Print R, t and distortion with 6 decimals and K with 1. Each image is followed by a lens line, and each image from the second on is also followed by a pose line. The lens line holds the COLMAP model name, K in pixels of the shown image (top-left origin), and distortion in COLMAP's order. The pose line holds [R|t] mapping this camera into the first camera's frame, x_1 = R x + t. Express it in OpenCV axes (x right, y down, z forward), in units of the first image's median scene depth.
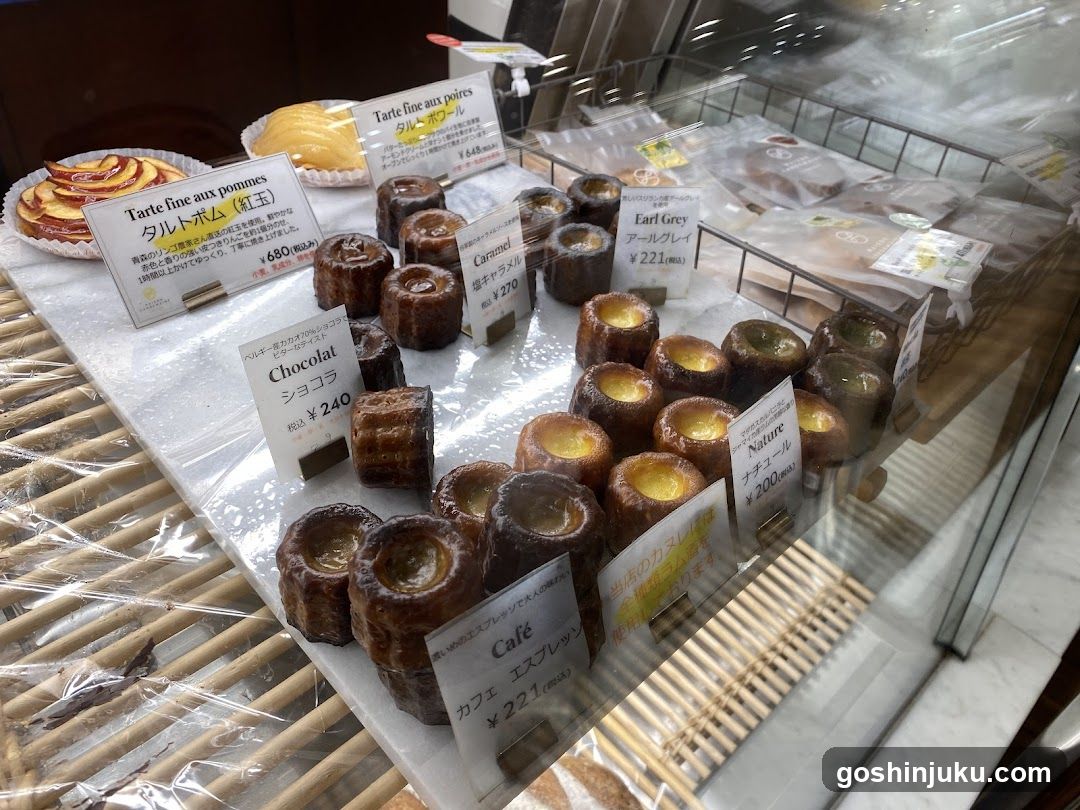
lens RADIAL K [[817.4, 0, 564.7], [0, 817.4, 403.9], [0, 0, 1]] dist [0.001810, -0.023587]
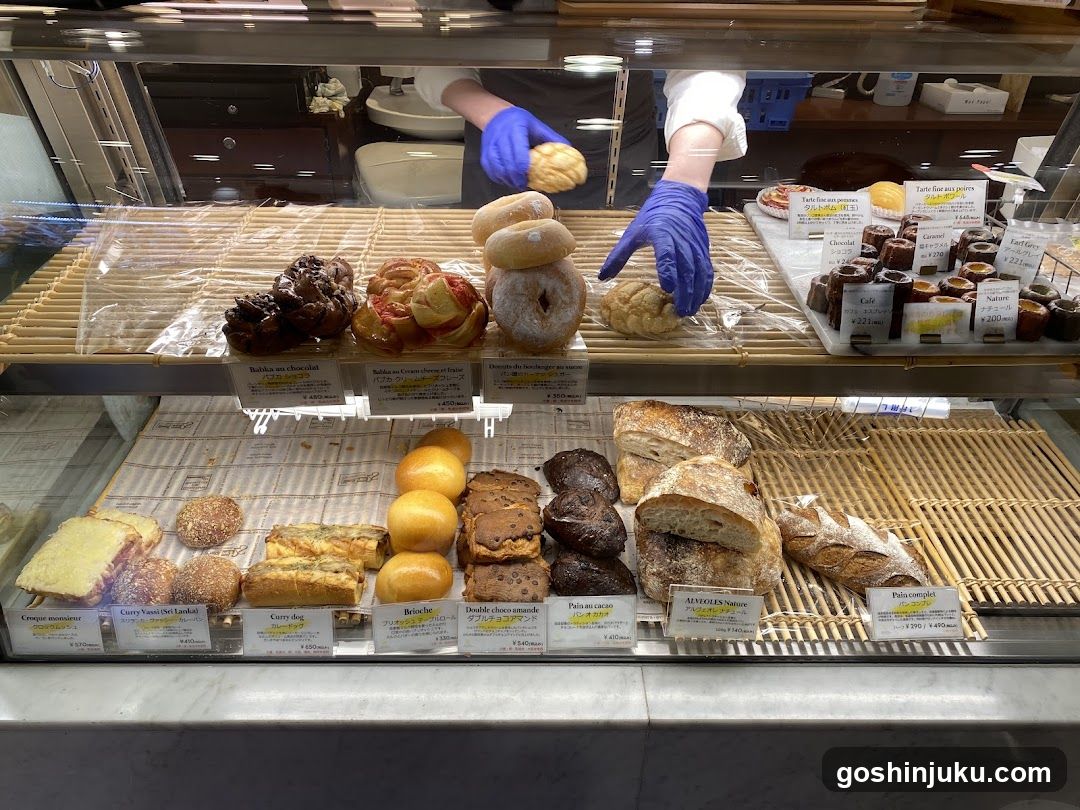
lens RADIAL K [[778.8, 0, 540.0], [0, 778.8, 405.0], [0, 0, 1]] dist [-0.013798, -0.001317]
pose [[0.707492, 0.312145, -0.634051, 0.636766], [-0.405789, 0.913963, -0.002845, 0.686180], [0.578611, 0.259303, 0.773286, -1.210427]]
